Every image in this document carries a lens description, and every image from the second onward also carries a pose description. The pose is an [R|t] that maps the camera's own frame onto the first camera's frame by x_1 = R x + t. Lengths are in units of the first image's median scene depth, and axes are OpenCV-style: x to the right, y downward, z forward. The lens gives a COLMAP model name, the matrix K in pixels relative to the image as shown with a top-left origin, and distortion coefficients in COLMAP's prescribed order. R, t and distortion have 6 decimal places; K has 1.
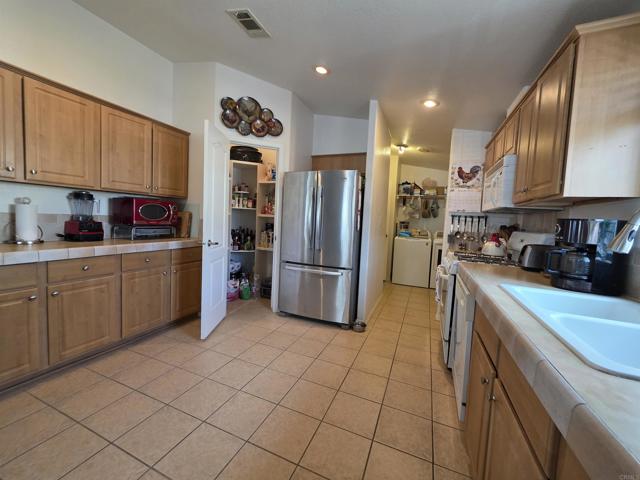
lens RADIAL K [[255.7, 0, 320.1], [0, 255.7, 234.7], [0, 0, 1]] dist [0.000580, 0.000212]
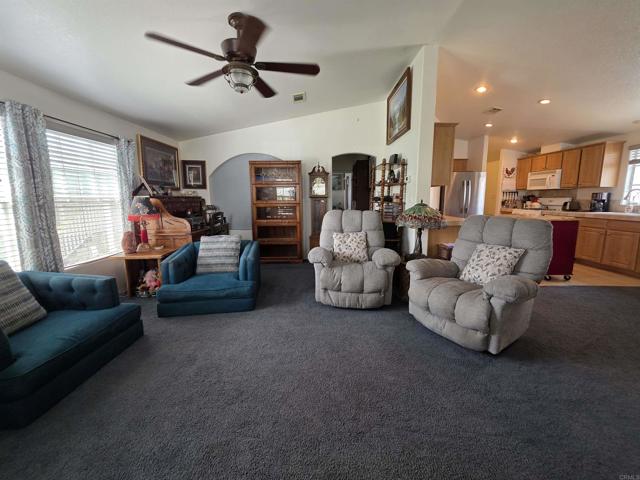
lens RADIAL K [[255.7, 0, 320.1], [0, 255.7, 234.7], [0, 0, 1]] dist [0.000580, 0.000212]
pose [[0.917226, -0.110480, 0.382741, -1.868290], [0.075819, 0.991626, 0.104539, -0.068772], [-0.391086, -0.066867, 0.917922, -0.377462]]
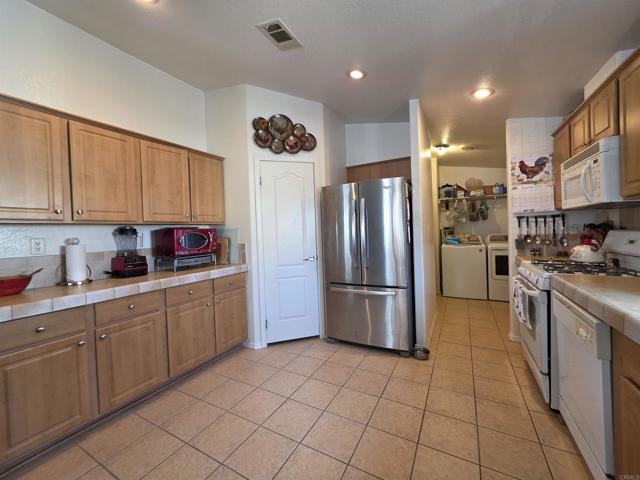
lens RADIAL K [[255.7, 0, 320.1], [0, 255.7, 234.7], [0, 0, 1]] dist [0.000580, 0.000212]
pose [[0.990746, -0.081111, -0.108823, -0.062487], [0.075737, 0.995737, -0.052647, -0.023399], [0.112630, 0.043918, 0.992666, 0.080628]]
